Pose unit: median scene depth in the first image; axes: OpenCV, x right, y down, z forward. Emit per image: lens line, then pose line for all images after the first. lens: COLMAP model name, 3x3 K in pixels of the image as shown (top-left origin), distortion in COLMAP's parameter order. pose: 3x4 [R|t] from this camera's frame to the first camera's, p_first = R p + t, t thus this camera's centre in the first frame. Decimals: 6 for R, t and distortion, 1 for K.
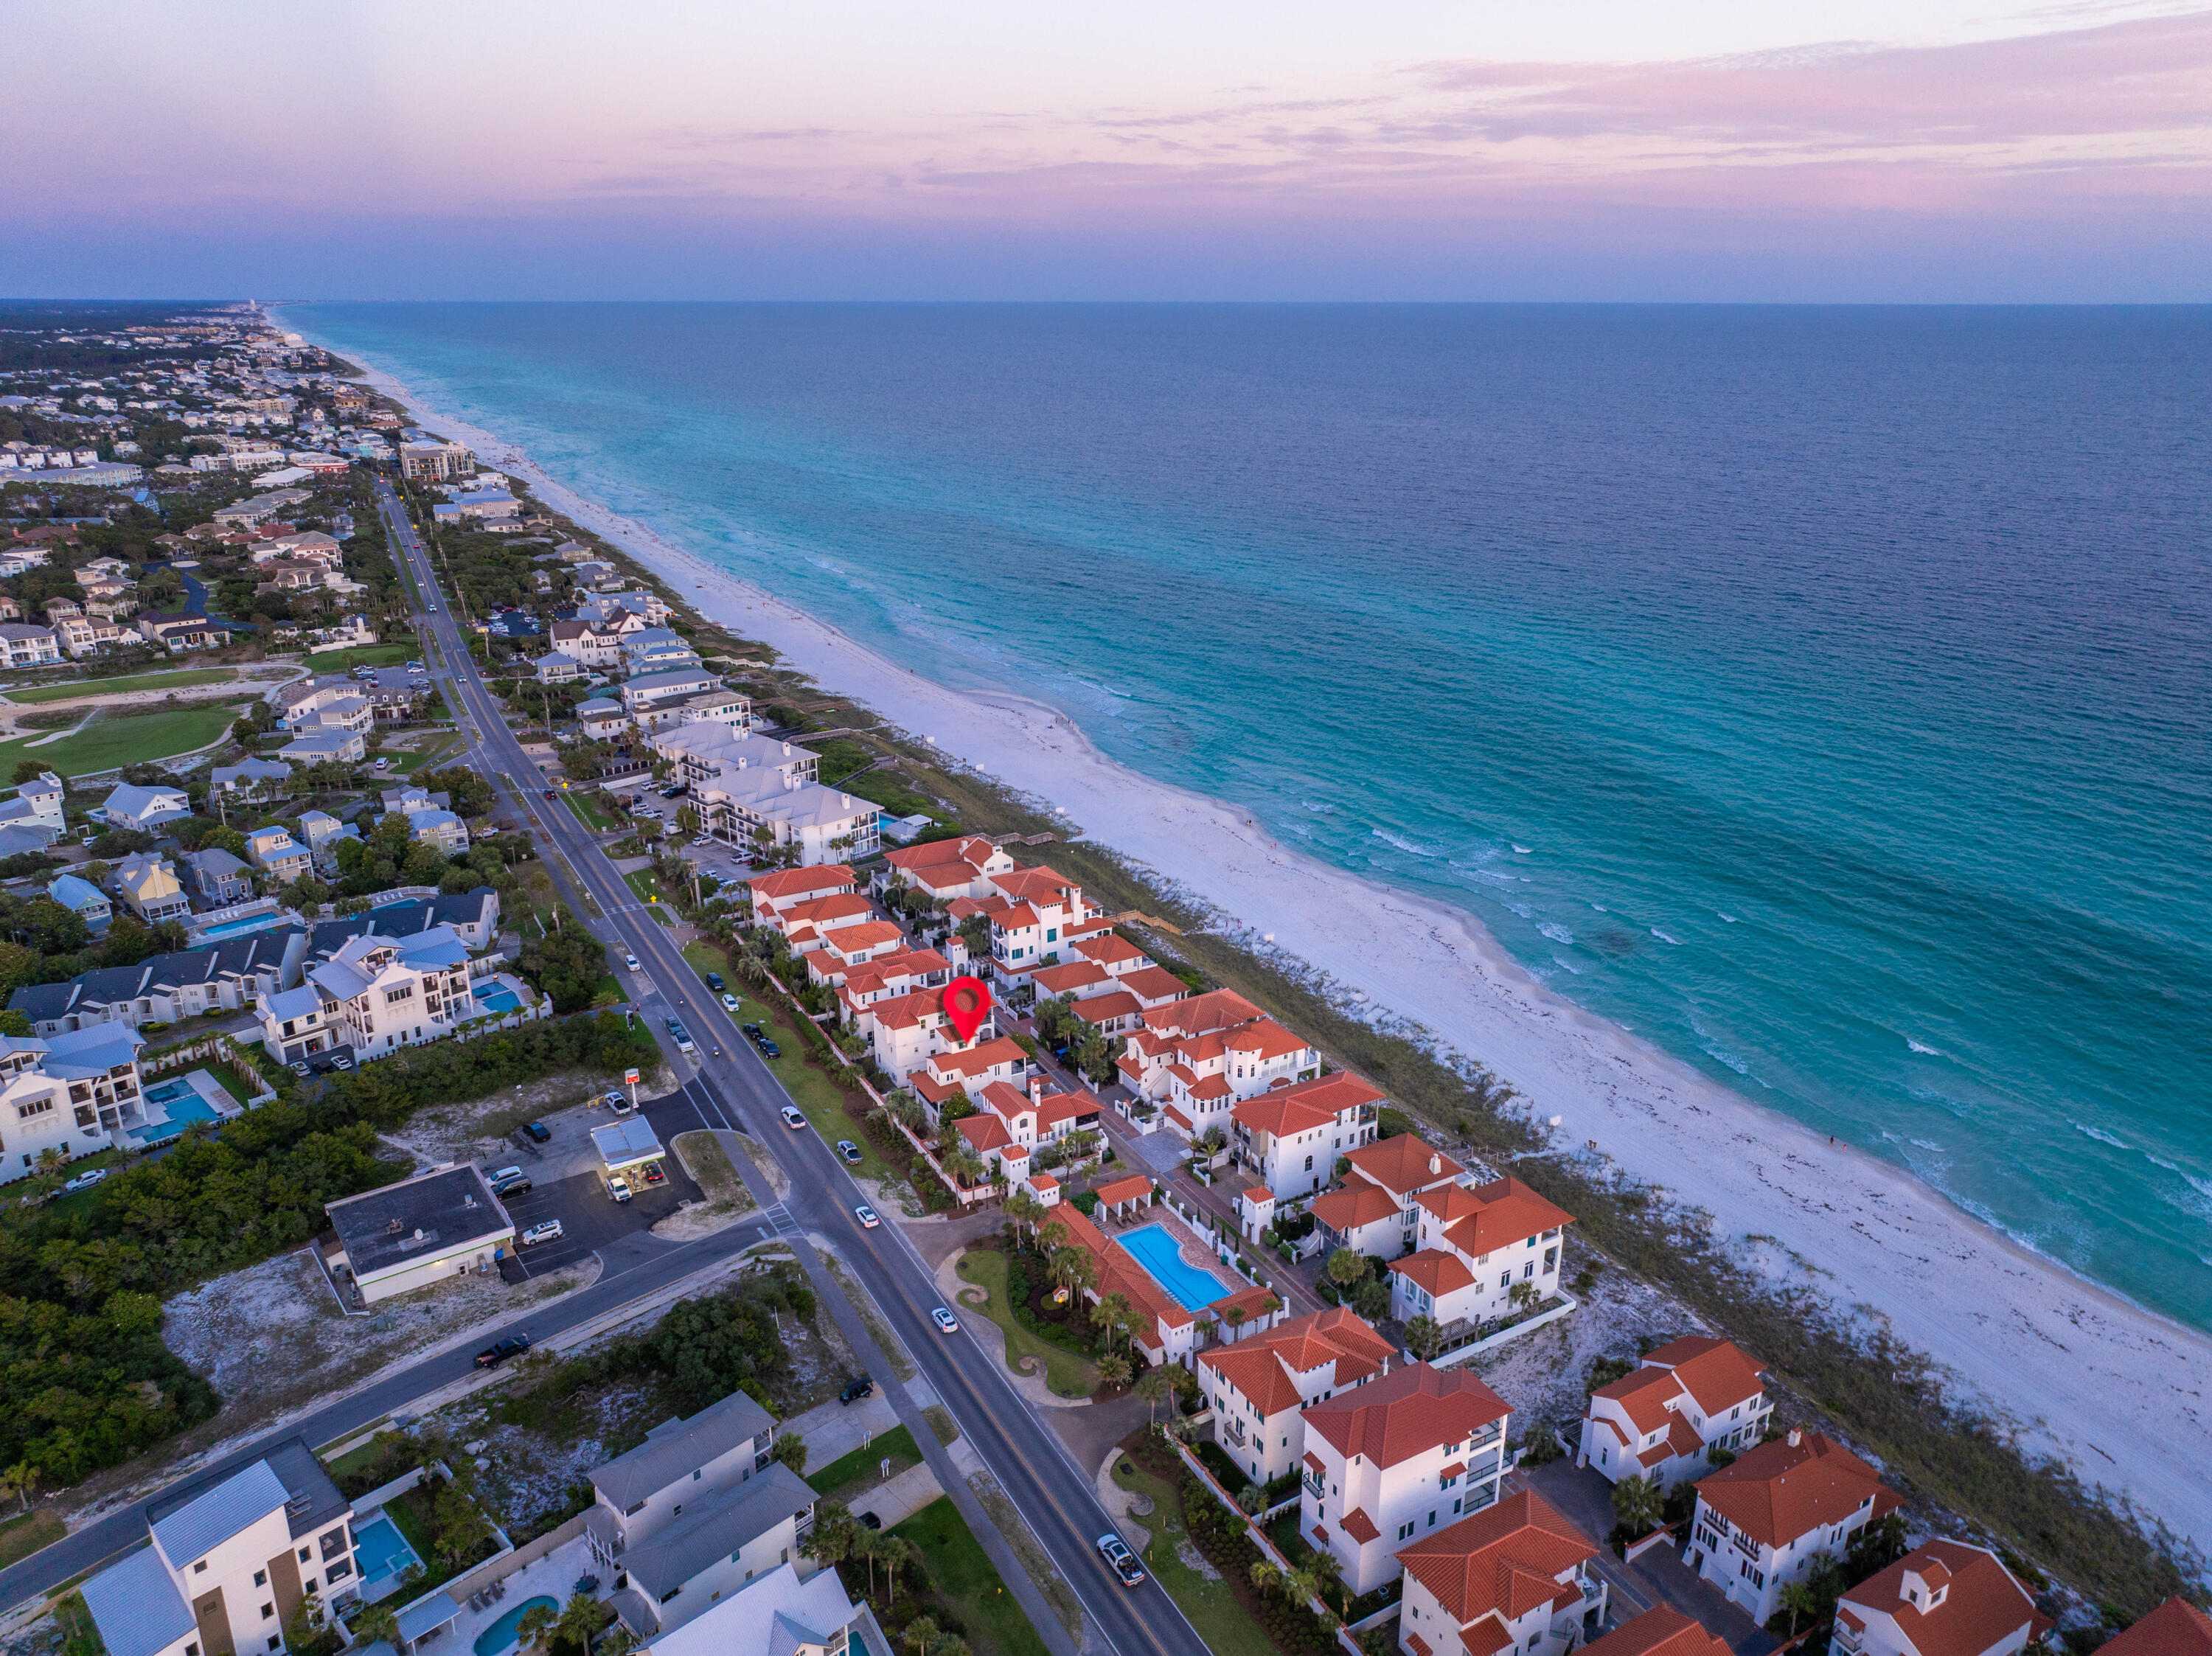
lens RADIAL K [[1553.4, 0, 1105.8], [0, 1553.4, 827.7], [0, 0, 1]] dist [0.008807, -0.001066]
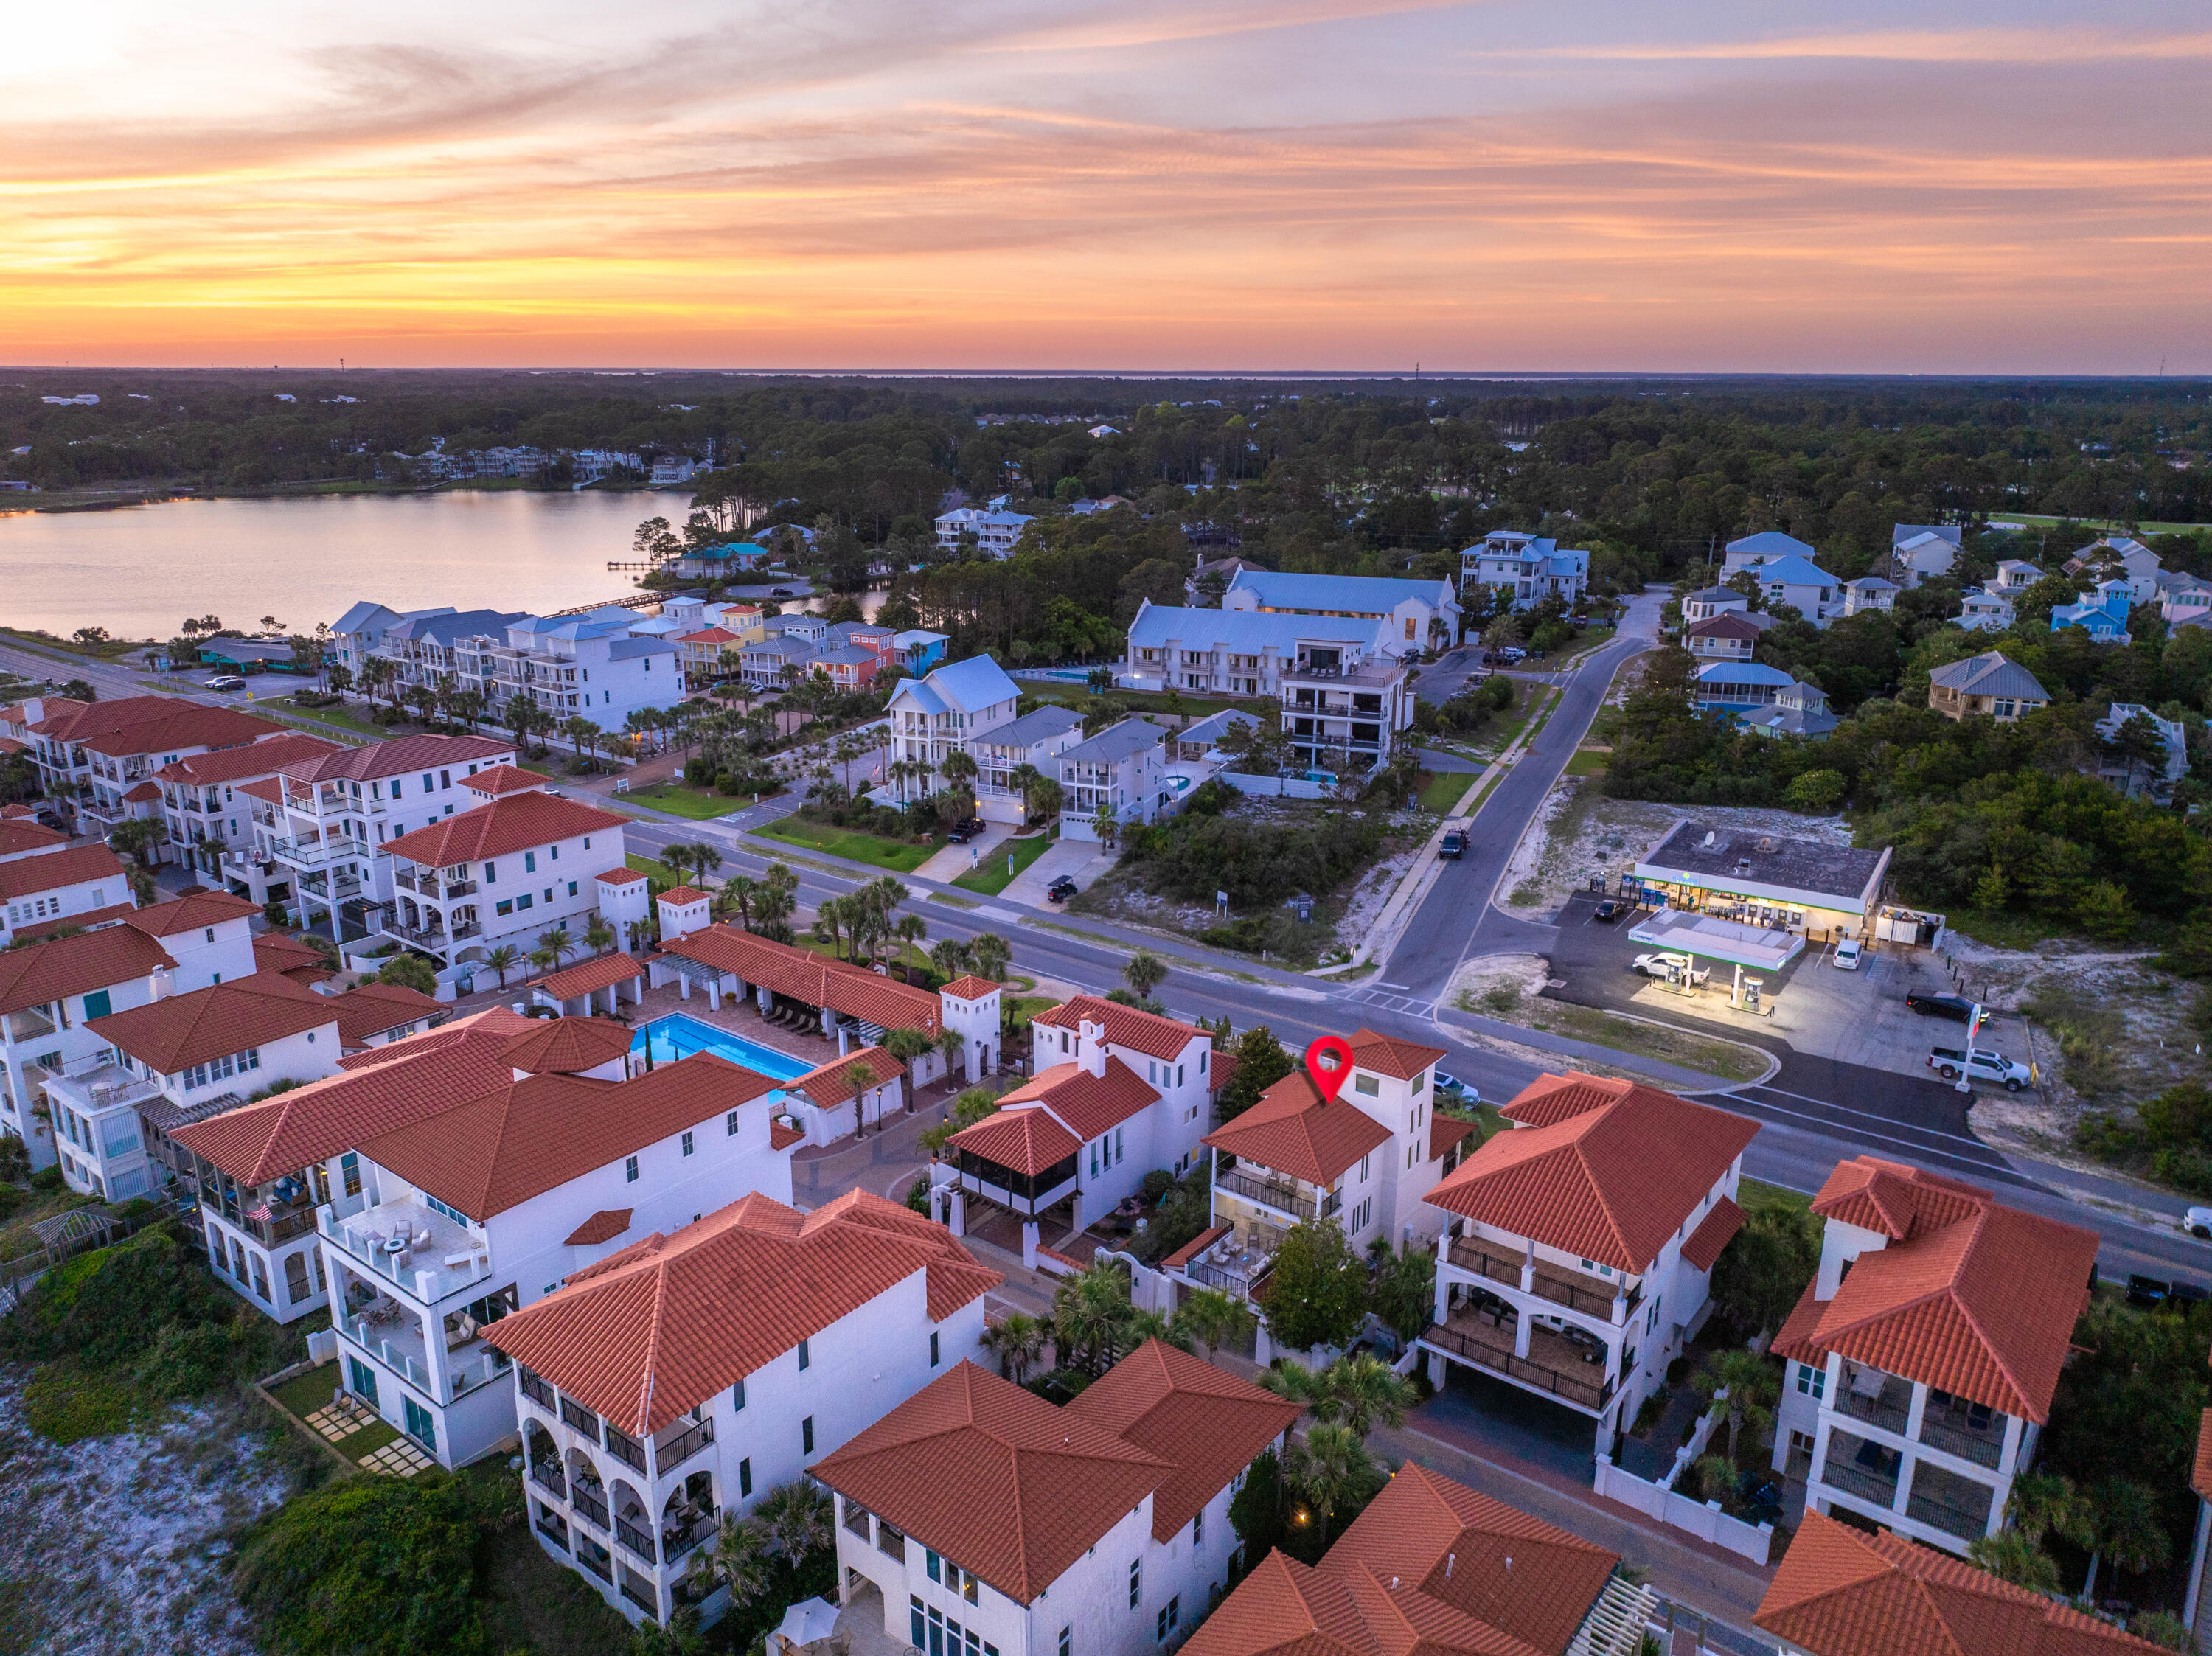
lens RADIAL K [[1562.7, 0, 1110.6], [0, 1562.7, 832.8], [0, 0, 1]] dist [0.011552, -0.011522]
pose [[-0.924569, 0.102638, -0.366929, 0.099841], [-0.130570, 0.819369, 0.558199, -0.115996], [0.357943, 0.564004, -0.744162, 1.268762]]
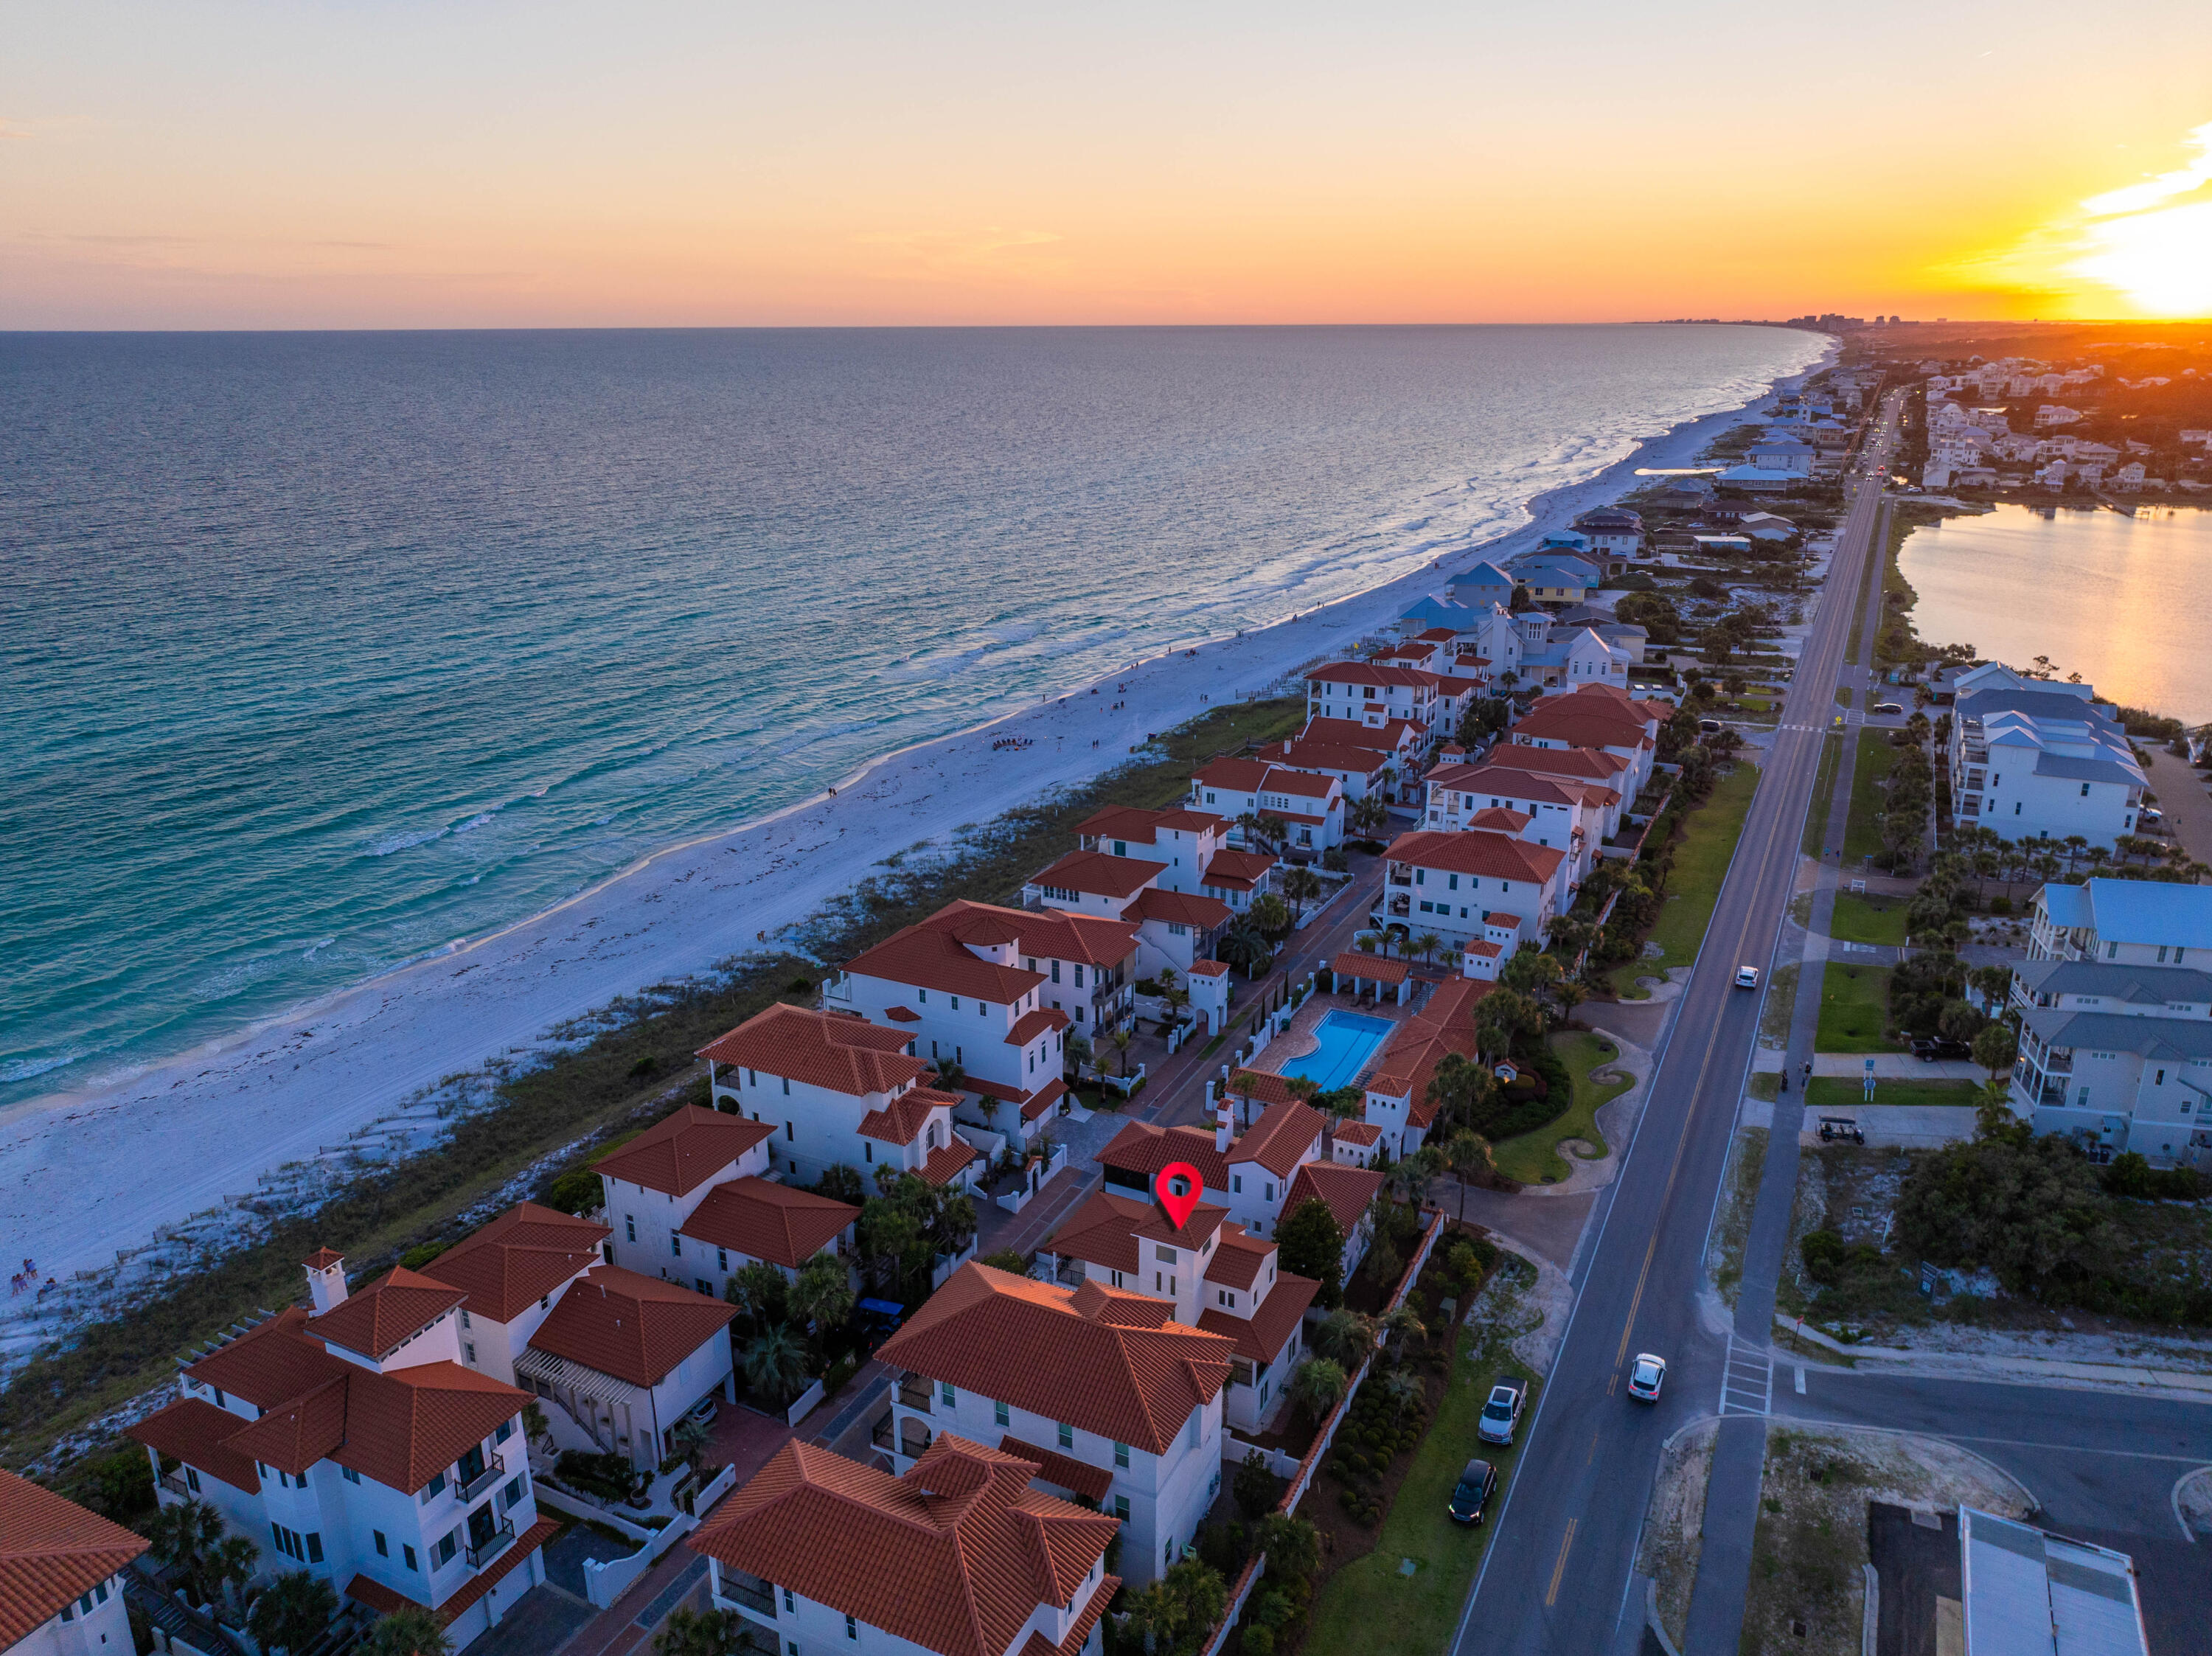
lens RADIAL K [[1534.4, 0, 1110.3], [0, 1534.4, 837.5], [0, 0, 1]] dist [0.023131, -0.041599]
pose [[-0.554698, -0.264778, 0.788798, -0.402375], [0.275721, 0.835959, 0.474501, -0.166323], [-0.785040, 0.480693, -0.390700, 1.169017]]
